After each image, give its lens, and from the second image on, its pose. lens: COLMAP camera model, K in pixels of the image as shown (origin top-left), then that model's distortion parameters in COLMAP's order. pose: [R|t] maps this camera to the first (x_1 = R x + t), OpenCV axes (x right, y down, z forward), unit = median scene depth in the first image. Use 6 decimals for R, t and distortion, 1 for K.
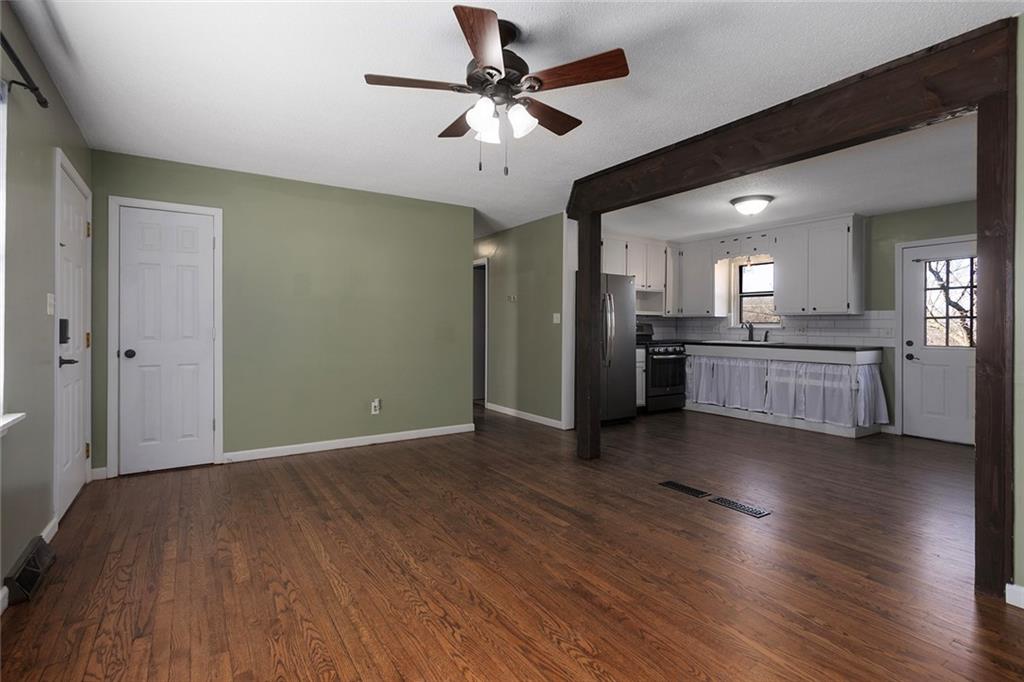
lens RADIAL K [[487.0, 0, 502.5], [0, 487.0, 327.6], [0, 0, 1]] dist [-0.000168, -0.000234]
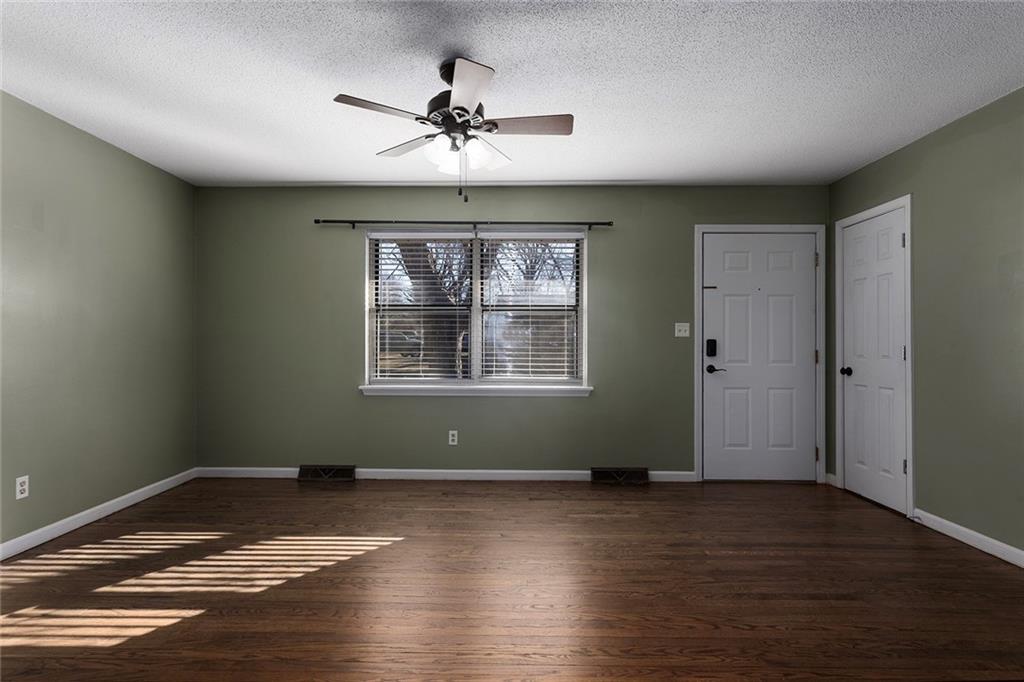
lens RADIAL K [[492.6, 0, 500.6], [0, 492.6, 340.9], [0, 0, 1]] dist [0.000959, 0.000134]
pose [[-0.557952, -0.015170, -0.829735, 0.324167], [-0.004266, 0.999872, -0.015412, 0.005876], [0.829862, -0.005060, -0.557945, 0.648743]]
